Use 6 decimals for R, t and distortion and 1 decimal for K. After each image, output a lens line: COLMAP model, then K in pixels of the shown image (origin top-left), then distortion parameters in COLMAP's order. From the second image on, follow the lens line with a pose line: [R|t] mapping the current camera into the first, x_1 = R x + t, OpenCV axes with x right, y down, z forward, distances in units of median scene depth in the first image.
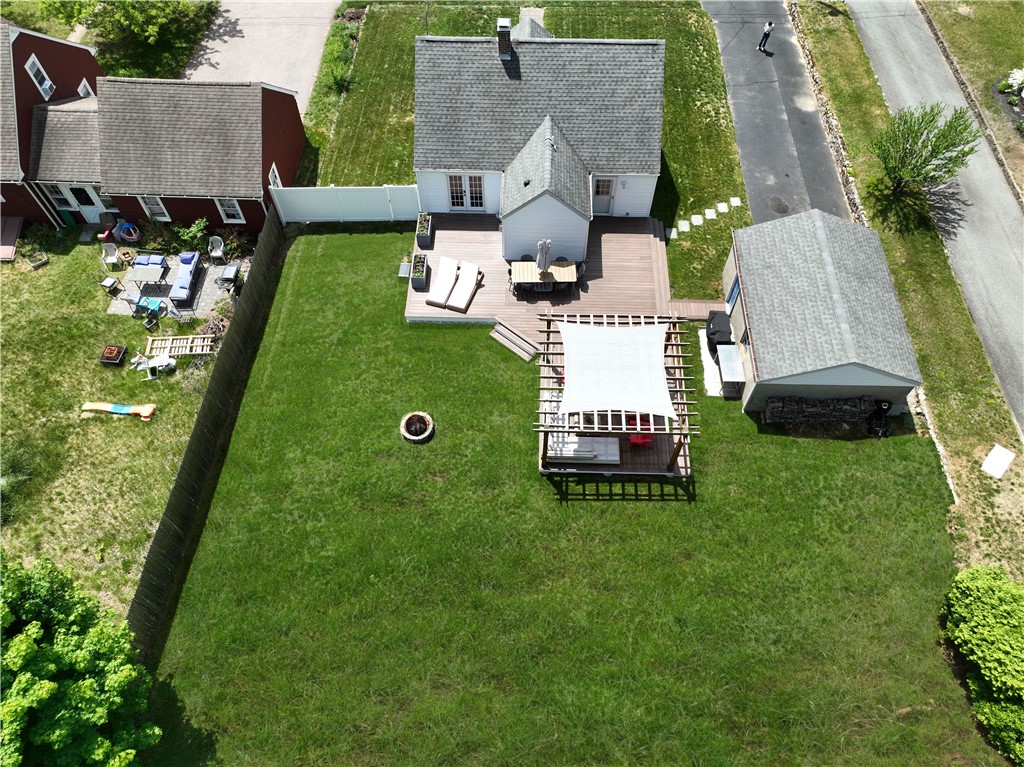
lens RADIAL K [[726.6, 0, 513.5], [0, 726.6, 383.0], [0, 0, 1]] dist [0.004792, 0.003417]
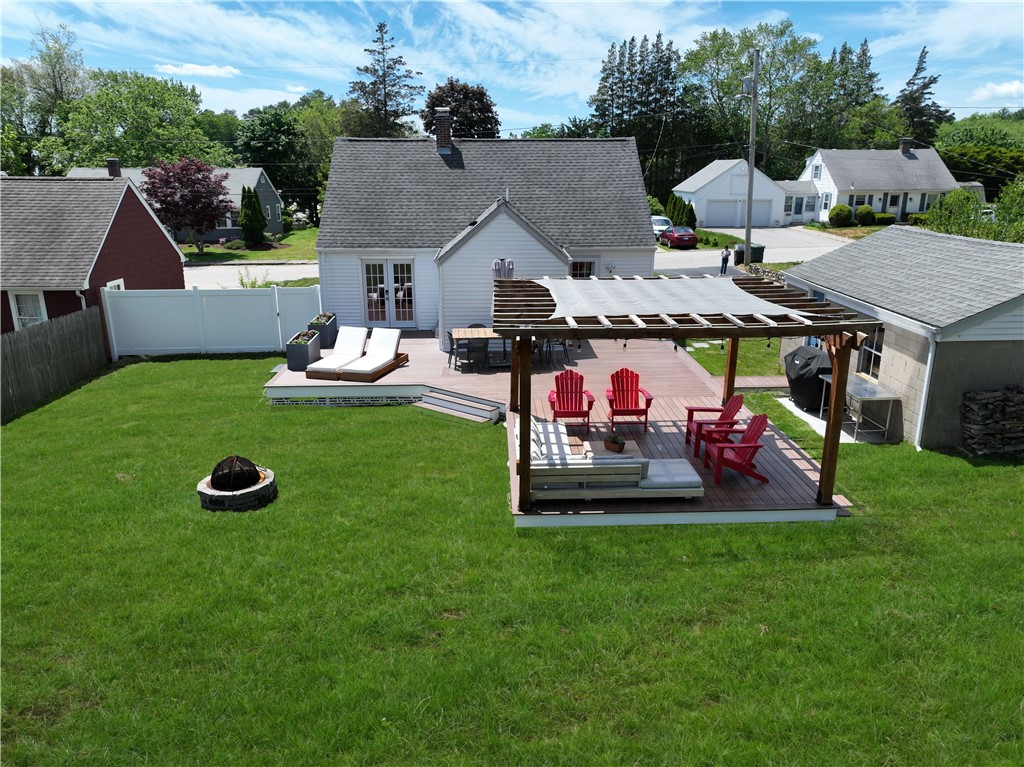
lens RADIAL K [[726.6, 0, 511.3], [0, 726.6, 383.2], [0, 0, 1]] dist [0.004792, 0.003417]
pose [[0.997953, -0.017725, 0.061442, 0.008398], [0.054670, 0.734917, -0.675950, 0.295858], [-0.033174, 0.677926, 0.734381, 0.560247]]
